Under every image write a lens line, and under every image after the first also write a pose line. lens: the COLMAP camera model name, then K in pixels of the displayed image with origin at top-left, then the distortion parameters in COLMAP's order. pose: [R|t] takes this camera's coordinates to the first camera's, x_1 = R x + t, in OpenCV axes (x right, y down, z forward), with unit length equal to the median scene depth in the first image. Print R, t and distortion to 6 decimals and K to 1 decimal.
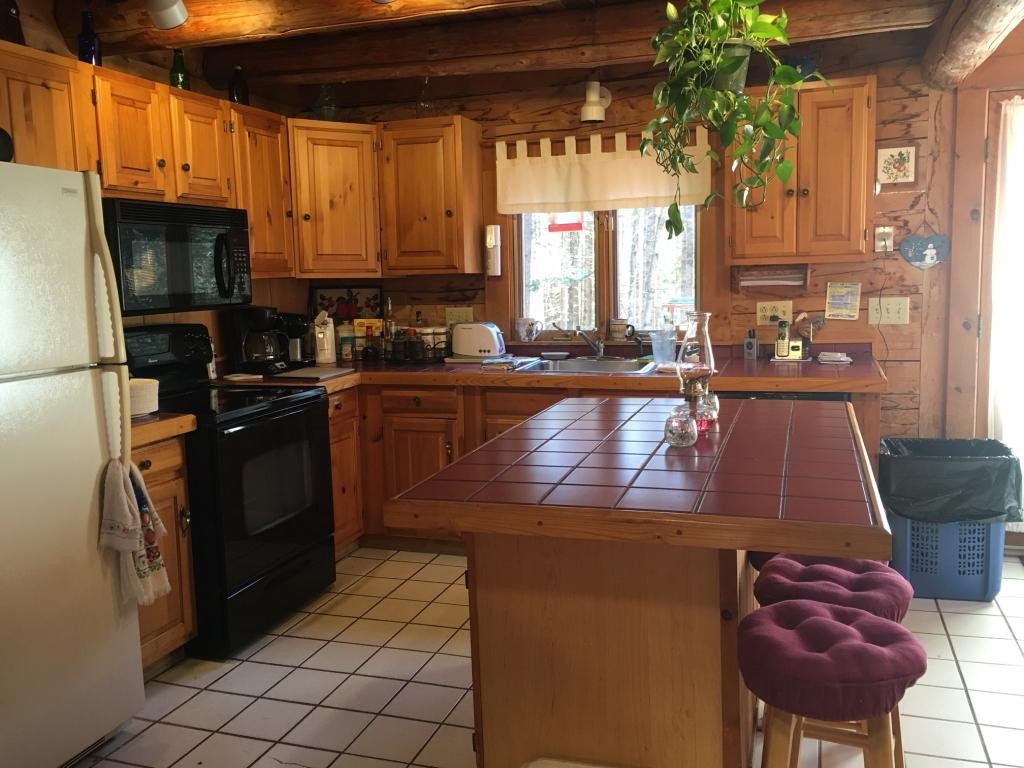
lens RADIAL K [[887.9, 0, 516.6], [0, 887.9, 386.3], [0, 0, 1]] dist [0.062278, -0.044716]
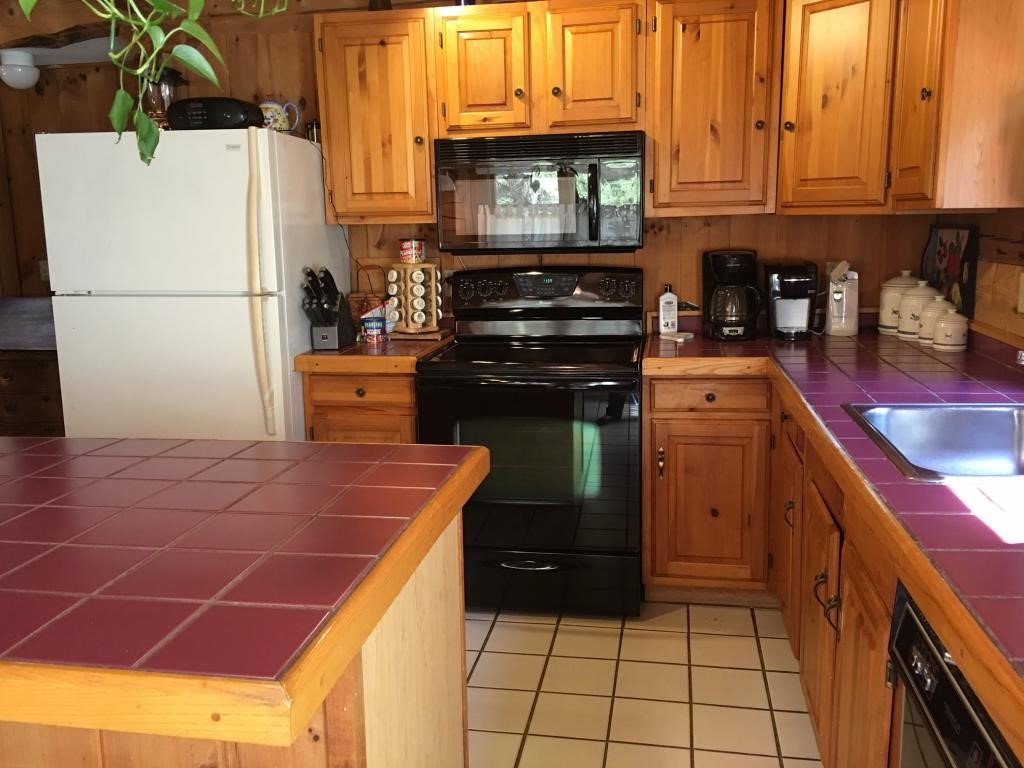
lens RADIAL K [[887.9, 0, 512.6], [0, 887.9, 387.7], [0, 0, 1]] dist [0.062278, -0.044716]
pose [[0.138027, 0.201958, -0.969619, 0.470041], [-0.112049, 0.975889, 0.187314, -0.100786], [0.984070, 0.082791, 0.157328, 0.721041]]
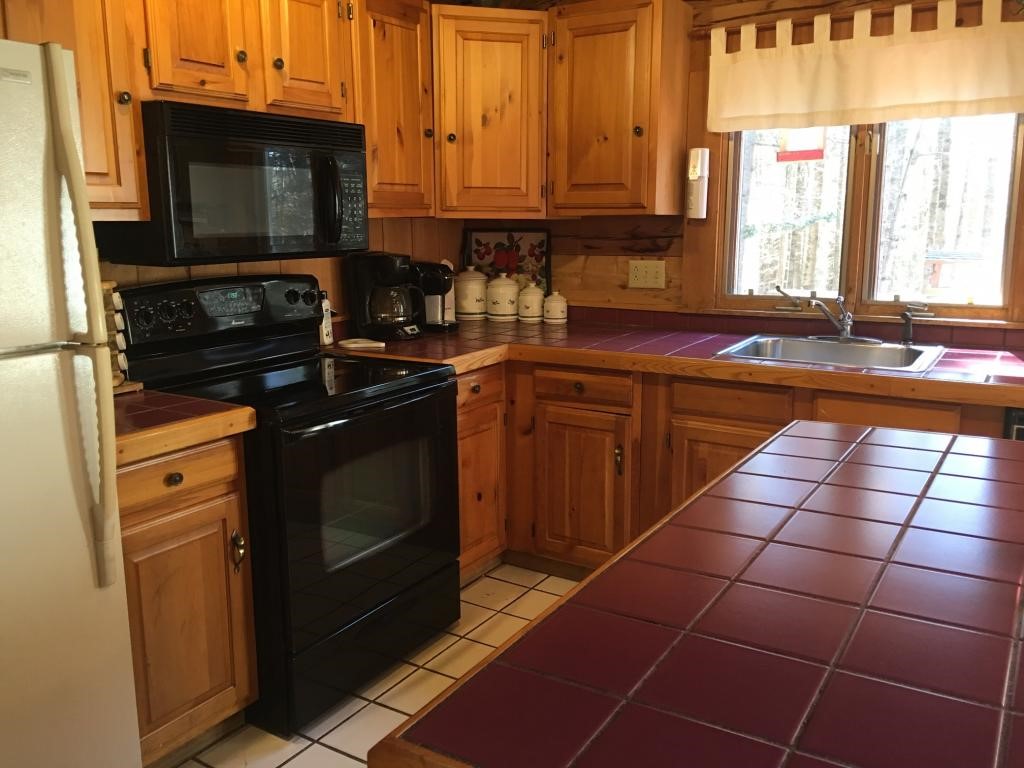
lens RADIAL K [[887.9, 0, 514.3], [0, 887.9, 383.1], [0, 0, 1]] dist [0.062278, -0.044716]
pose [[0.972255, 0.059982, -0.226105, 0.003120], [-0.046120, 0.996746, 0.066103, -0.033737], [0.229334, -0.053841, 0.971858, 0.266898]]
